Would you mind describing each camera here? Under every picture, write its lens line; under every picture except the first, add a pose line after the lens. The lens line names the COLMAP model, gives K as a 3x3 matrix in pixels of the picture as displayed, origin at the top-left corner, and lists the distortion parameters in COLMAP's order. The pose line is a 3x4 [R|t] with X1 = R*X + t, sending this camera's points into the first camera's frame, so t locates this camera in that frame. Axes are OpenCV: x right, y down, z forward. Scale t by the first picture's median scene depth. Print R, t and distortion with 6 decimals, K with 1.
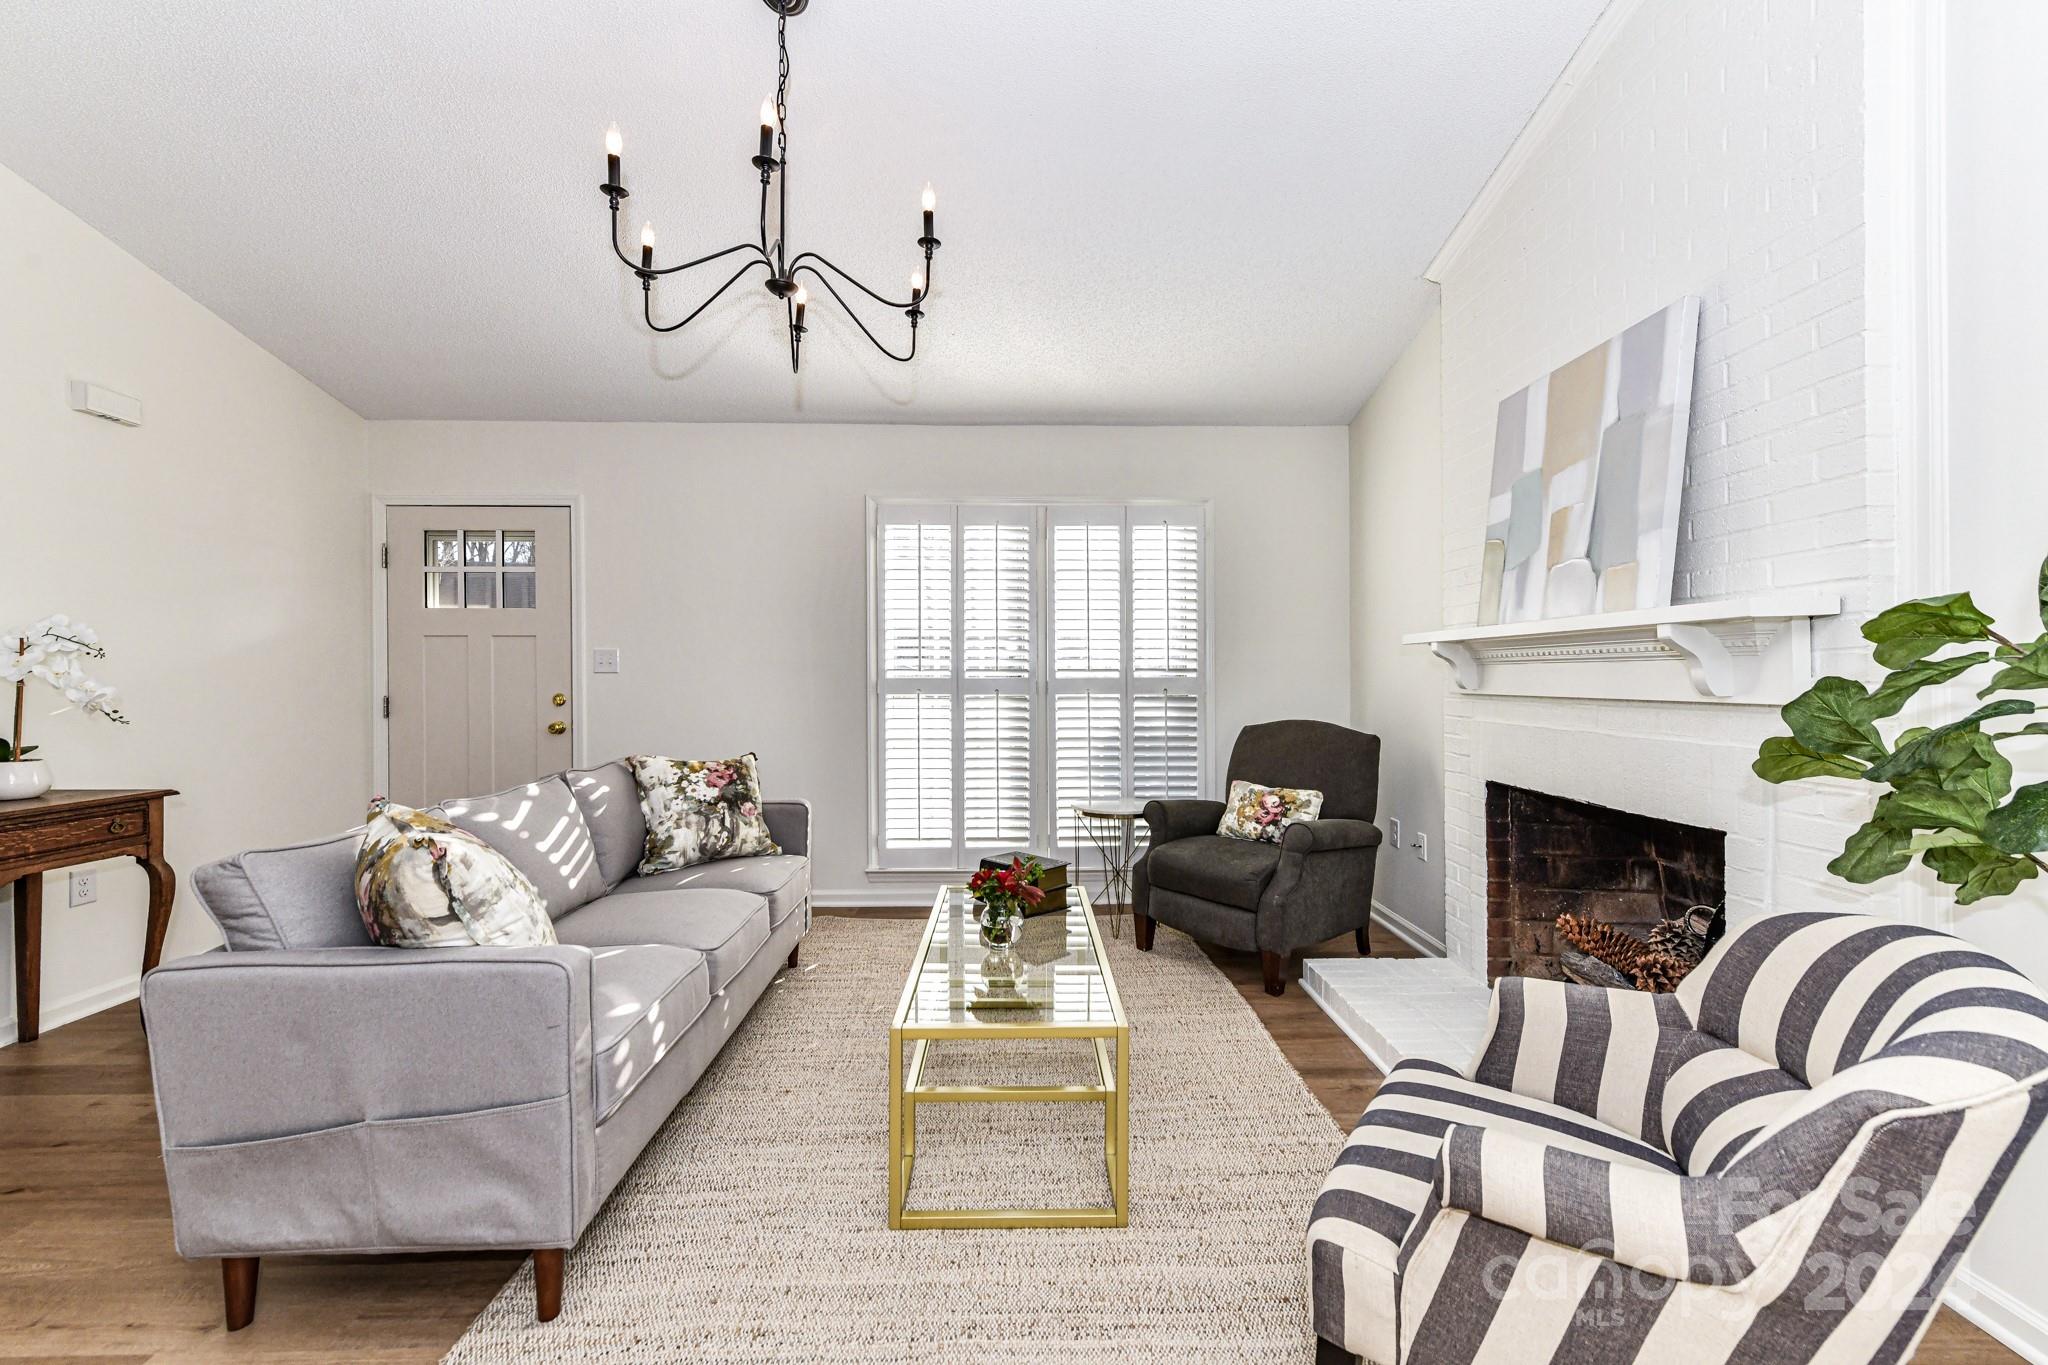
lens RADIAL K [[804.8, 0, 1031.6], [0, 804.8, 675.9], [0, 0, 1]] dist [0.003608, -0.001793]
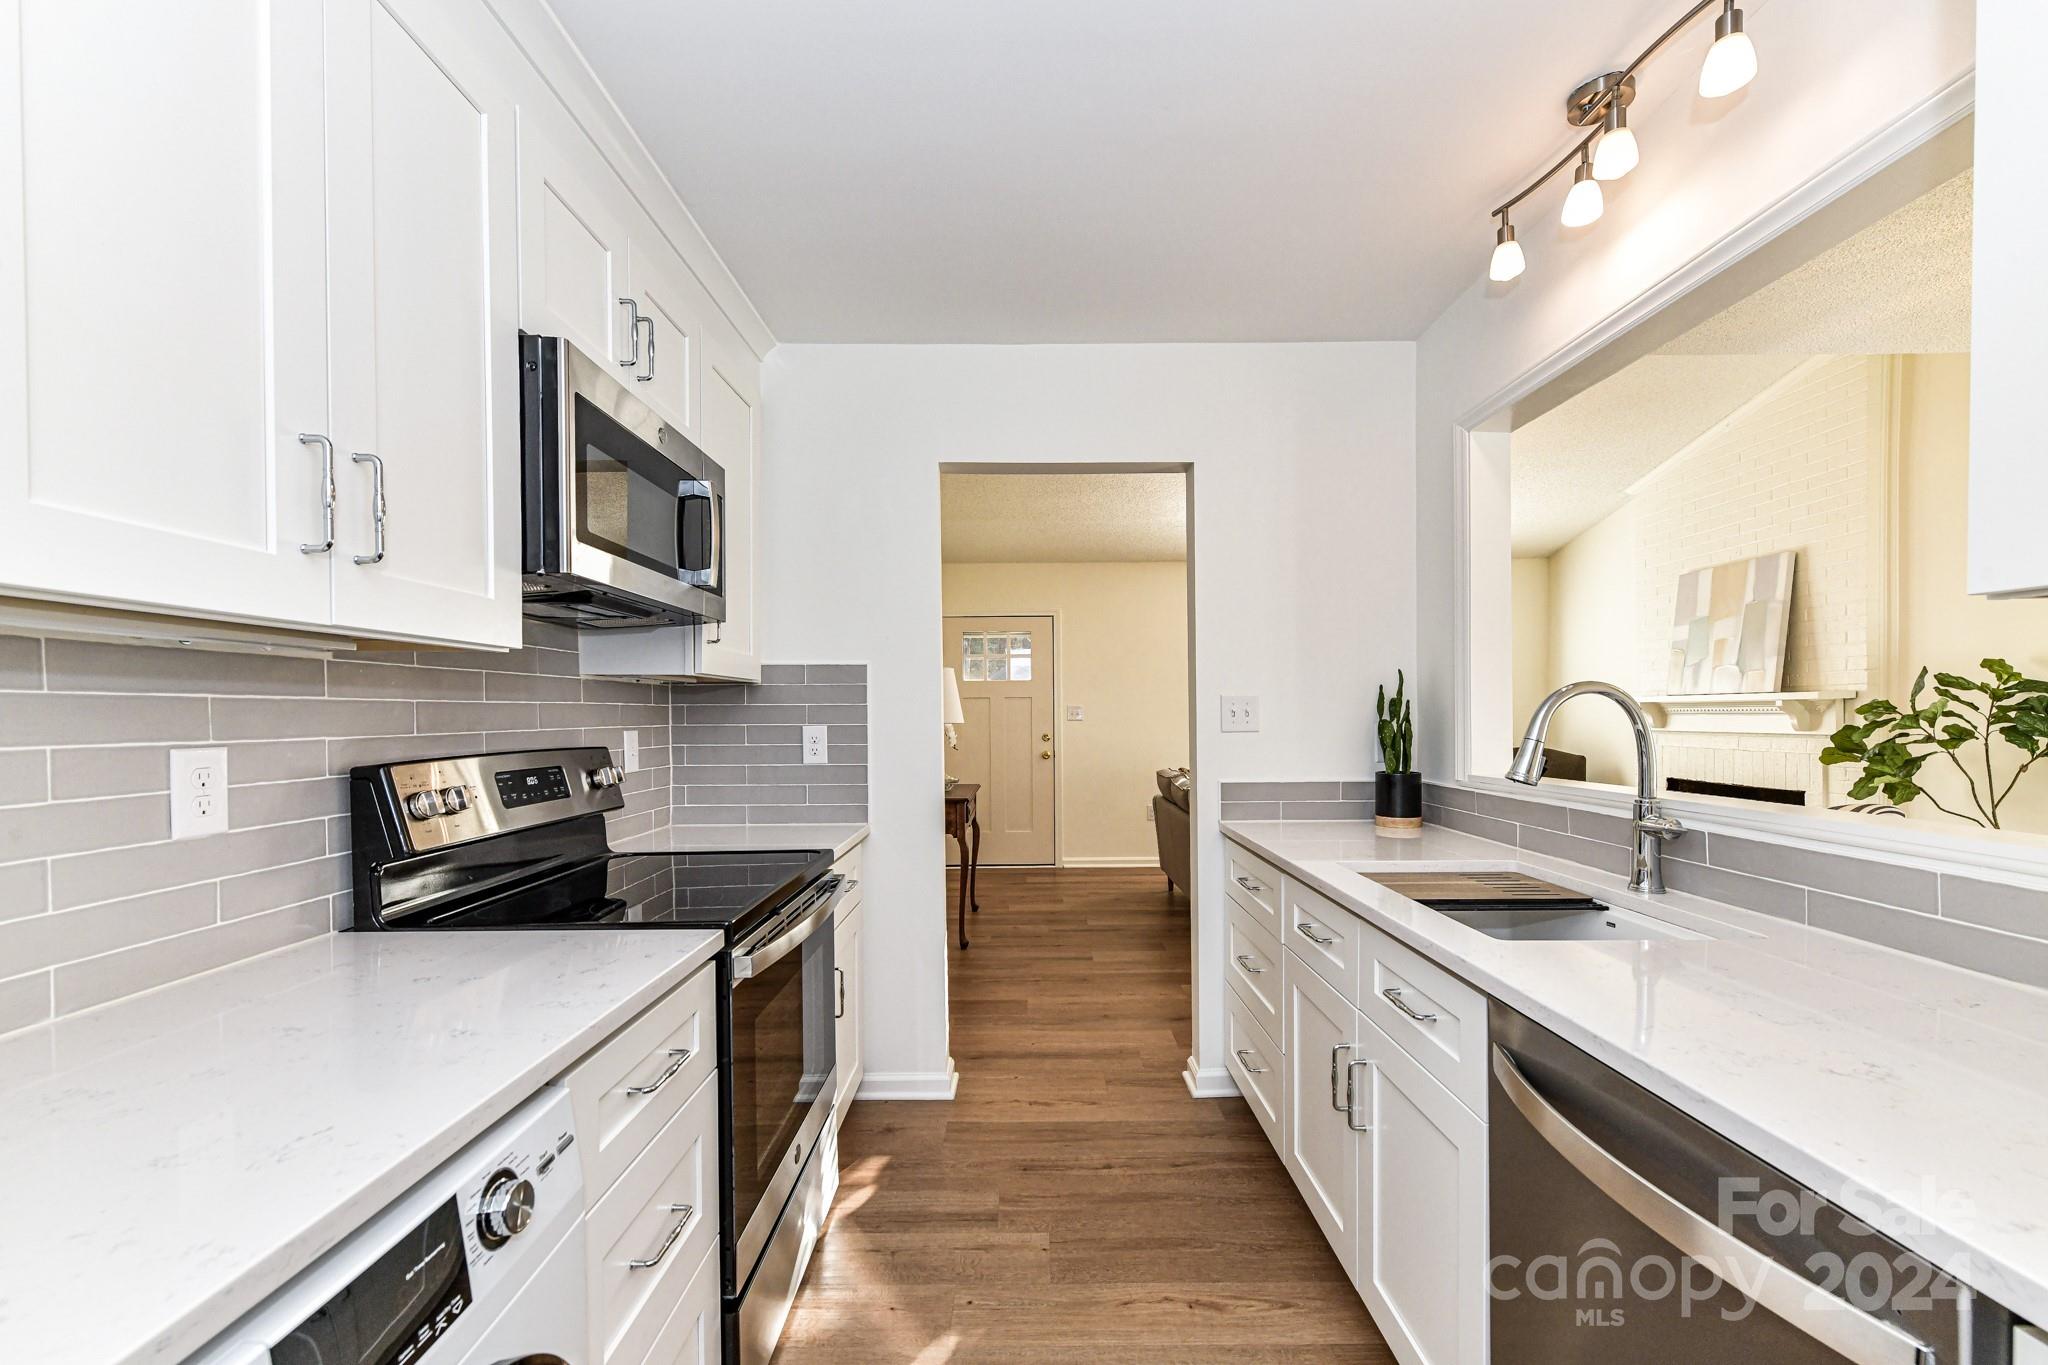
lens RADIAL K [[804.8, 0, 1032.8], [0, 804.8, 734.1], [0, 0, 1]] dist [0.003608, -0.001793]
pose [[0.999363, -0.005487, -0.035271, -0.770223], [0.006375, 0.999664, 0.025120, -0.023691], [0.035122, -0.025329, 0.999062, -0.839373]]
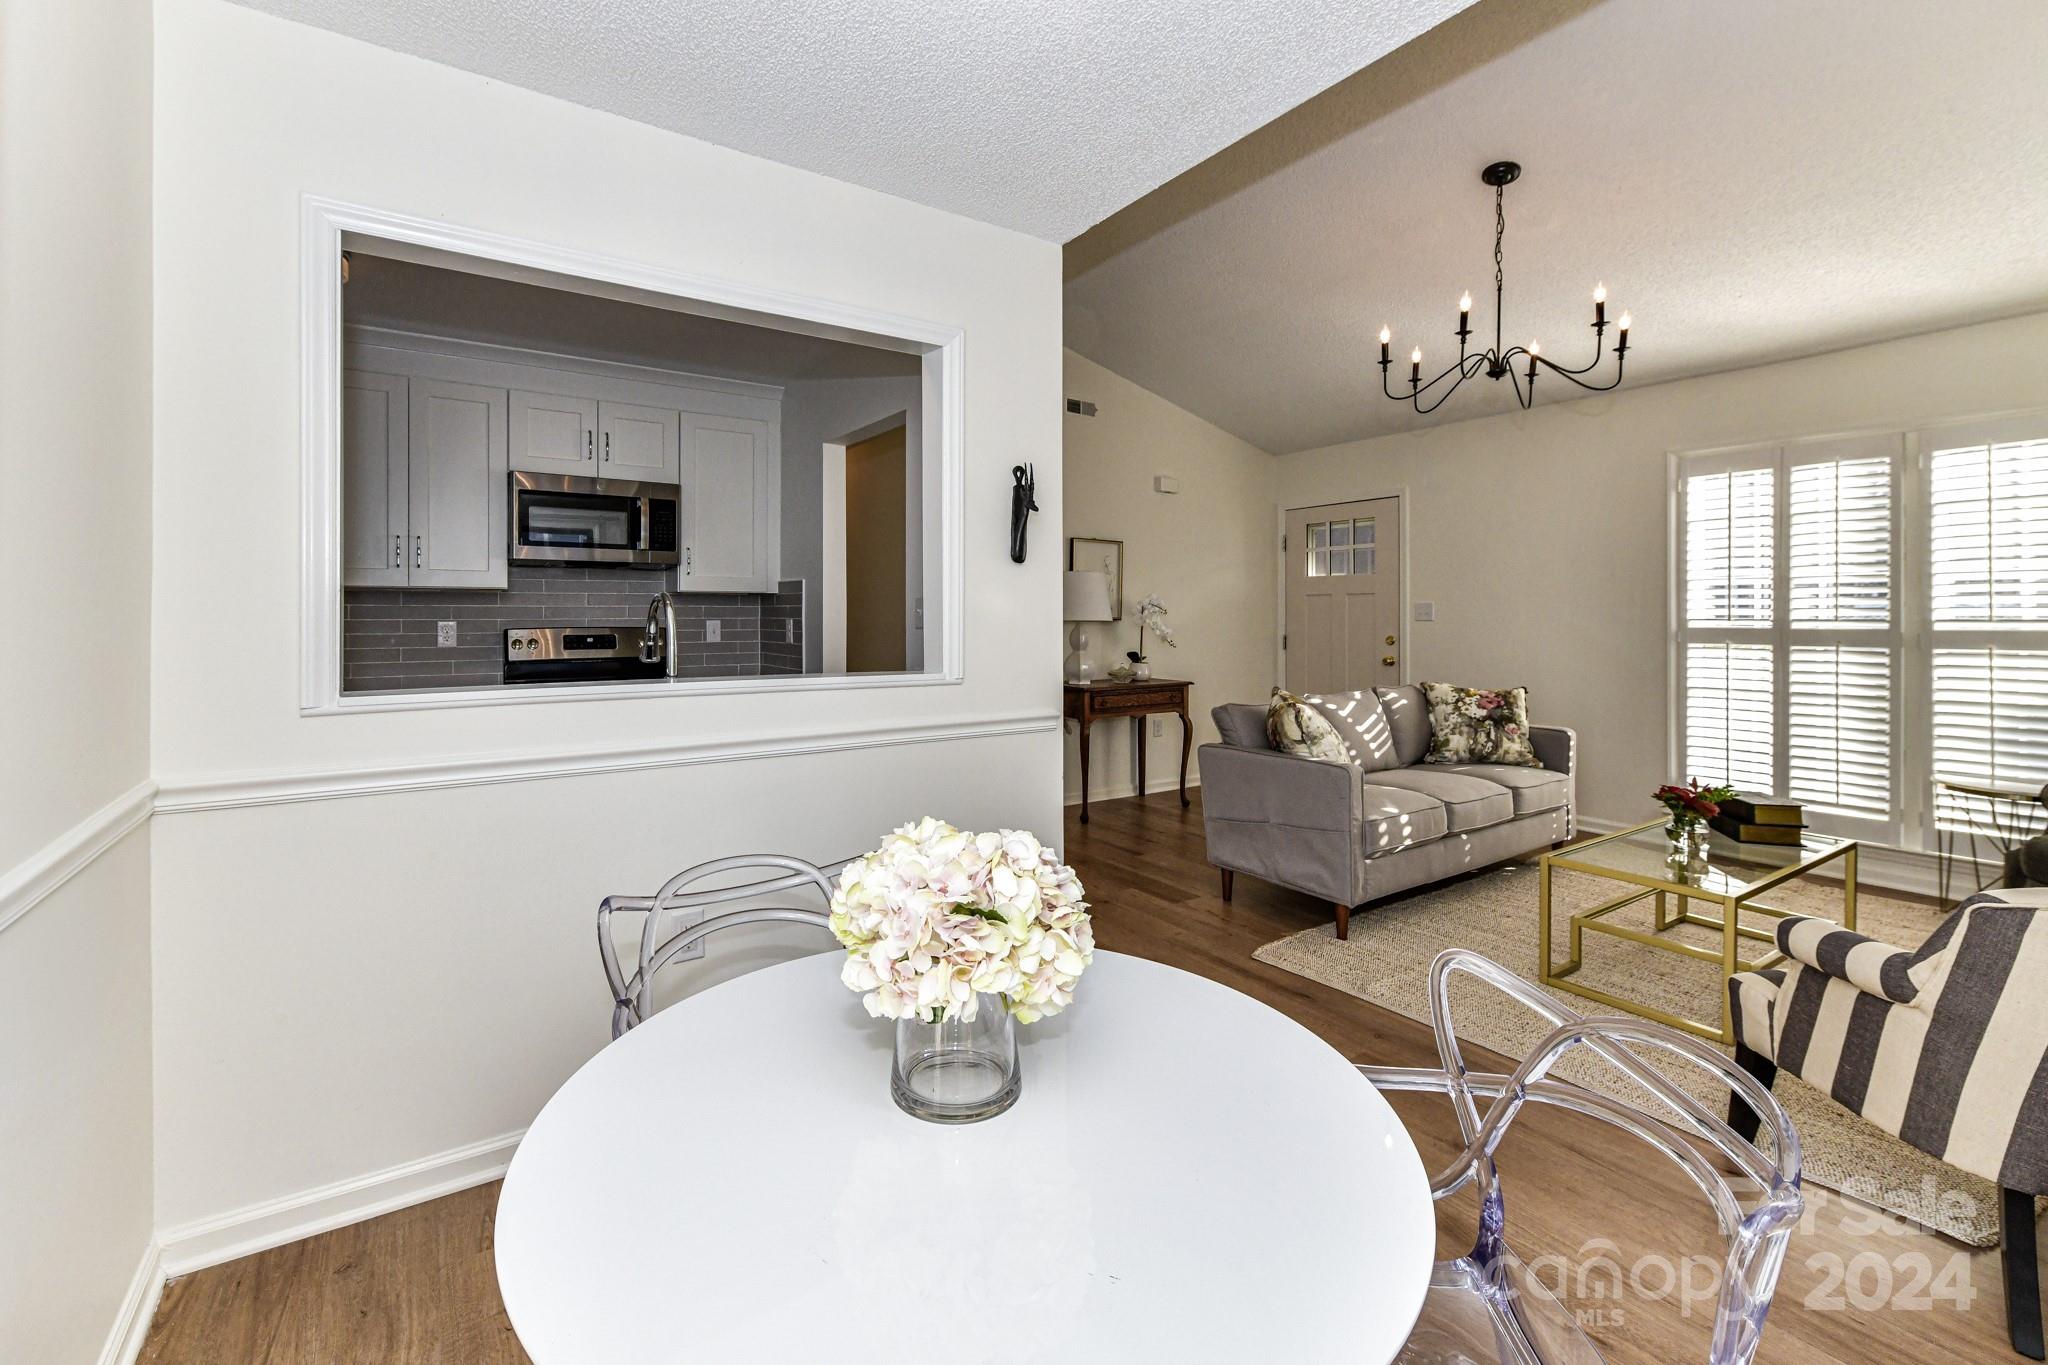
lens RADIAL K [[857.2, 0, 963.3], [0, 857.2, 624.8], [0, 0, 1]] dist [-0.002008, 0.000517]
pose [[0.504884, 0.010968, -0.863118, 0.406036], [0.000899, 0.999912, 0.013233, -0.022369], [0.863187, -0.007457, 0.504829, -0.478728]]
